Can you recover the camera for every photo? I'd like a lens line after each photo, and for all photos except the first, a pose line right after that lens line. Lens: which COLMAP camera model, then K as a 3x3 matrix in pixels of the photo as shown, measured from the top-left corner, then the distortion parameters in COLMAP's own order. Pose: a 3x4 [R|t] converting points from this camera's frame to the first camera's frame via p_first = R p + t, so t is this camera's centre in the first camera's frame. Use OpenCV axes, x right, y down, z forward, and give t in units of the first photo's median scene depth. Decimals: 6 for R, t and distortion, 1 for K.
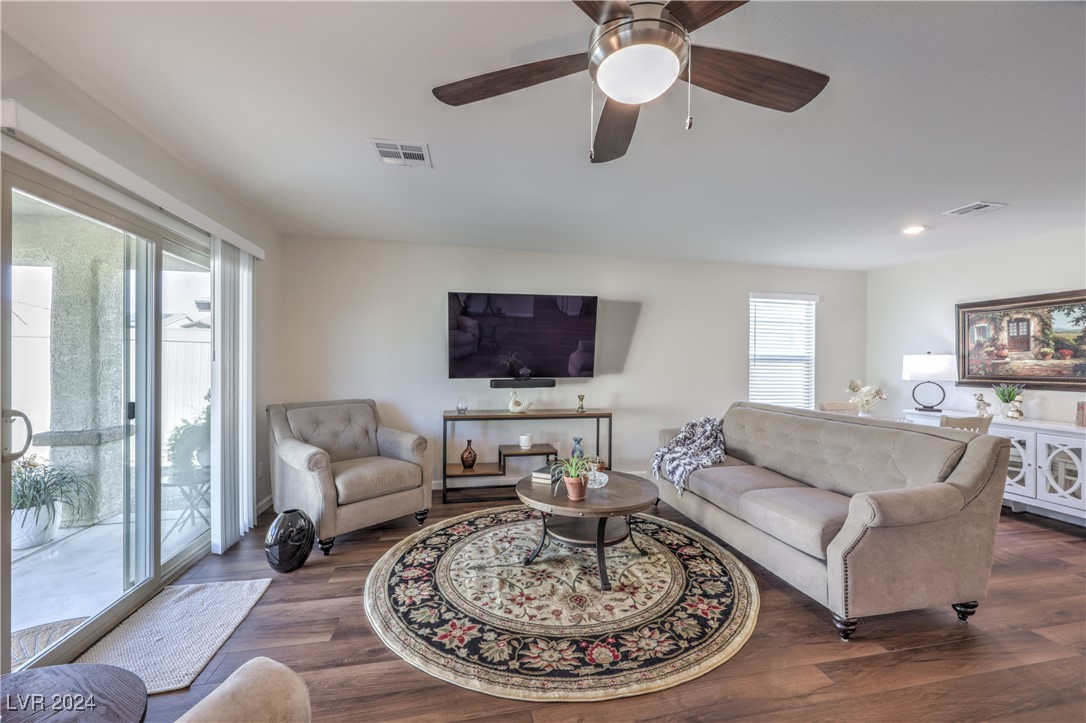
lens RADIAL K [[441.3, 0, 545.7], [0, 441.3, 363.8], [0, 0, 1]] dist [0.000299, 0.000316]
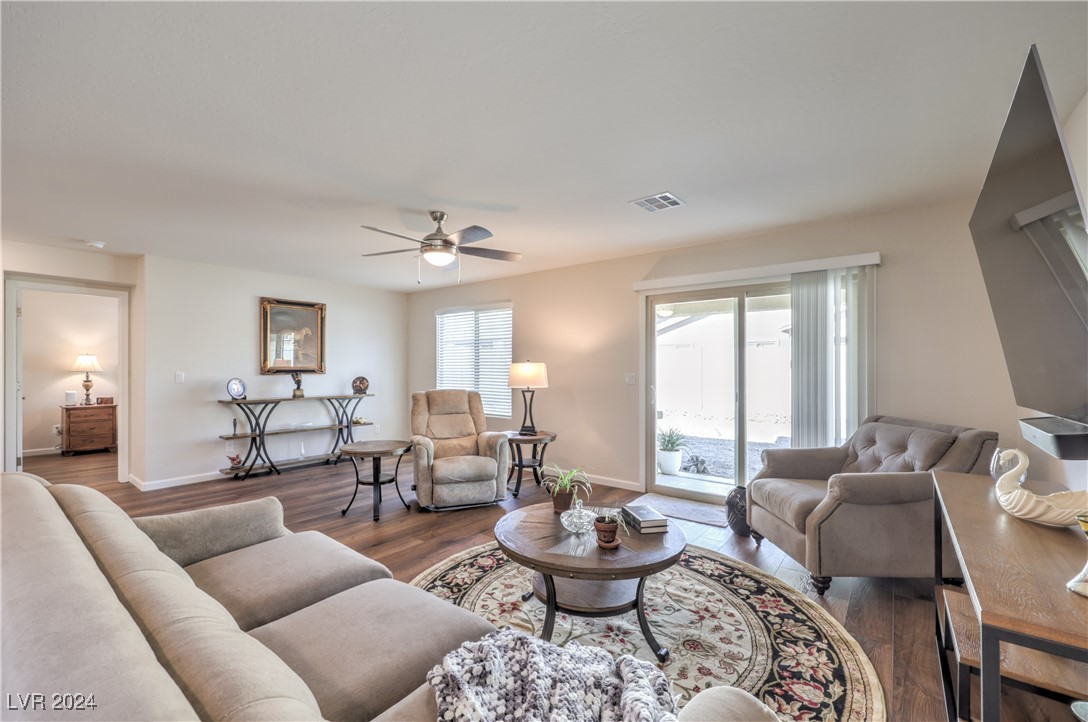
lens RADIAL K [[452.2, 0, 532.5], [0, 452.2, 367.7], [0, 0, 1]] dist [-0.001581, -0.000053]
pose [[-0.775309, -0.012878, -0.631450, 0.663224], [-0.014515, 0.999891, -0.002570, 0.006123], [0.631415, 0.007173, -0.775412, 1.547038]]
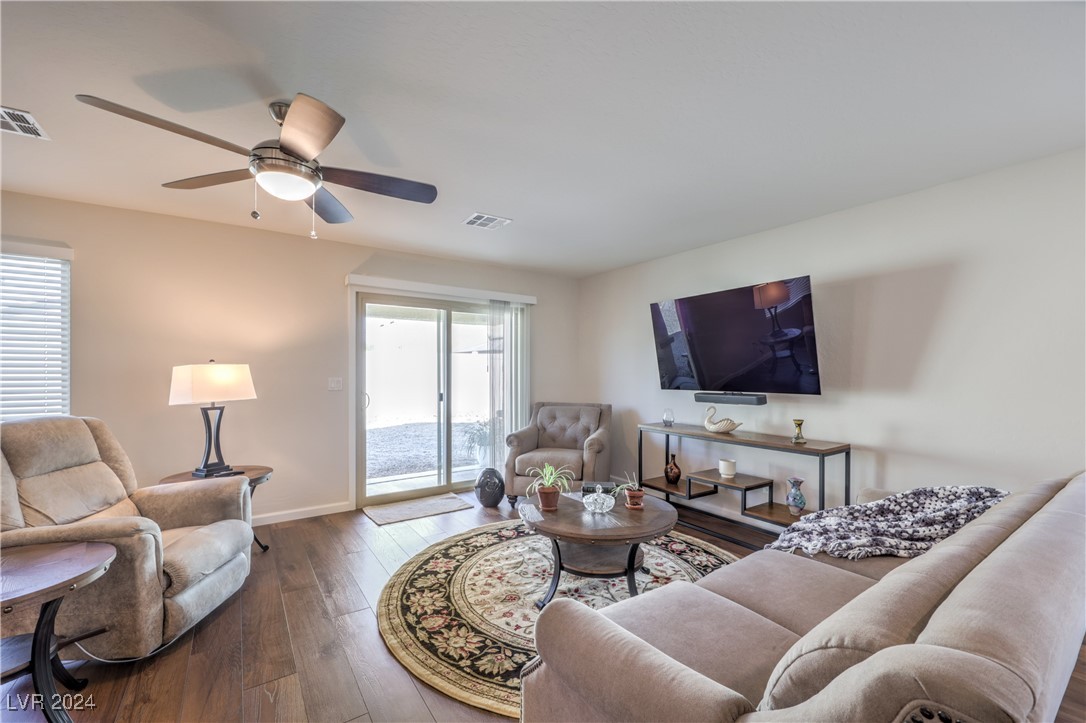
lens RADIAL K [[447.9, 0, 555.4], [0, 447.9, 373.2], [0, 0, 1]] dist [0.000476, -0.000033]
pose [[0.396249, -0.003706, -0.918136, 0.910052], [-0.006833, 0.999952, -0.006985, 0.007596], [0.918118, 0.009041, 0.396204, 0.559045]]
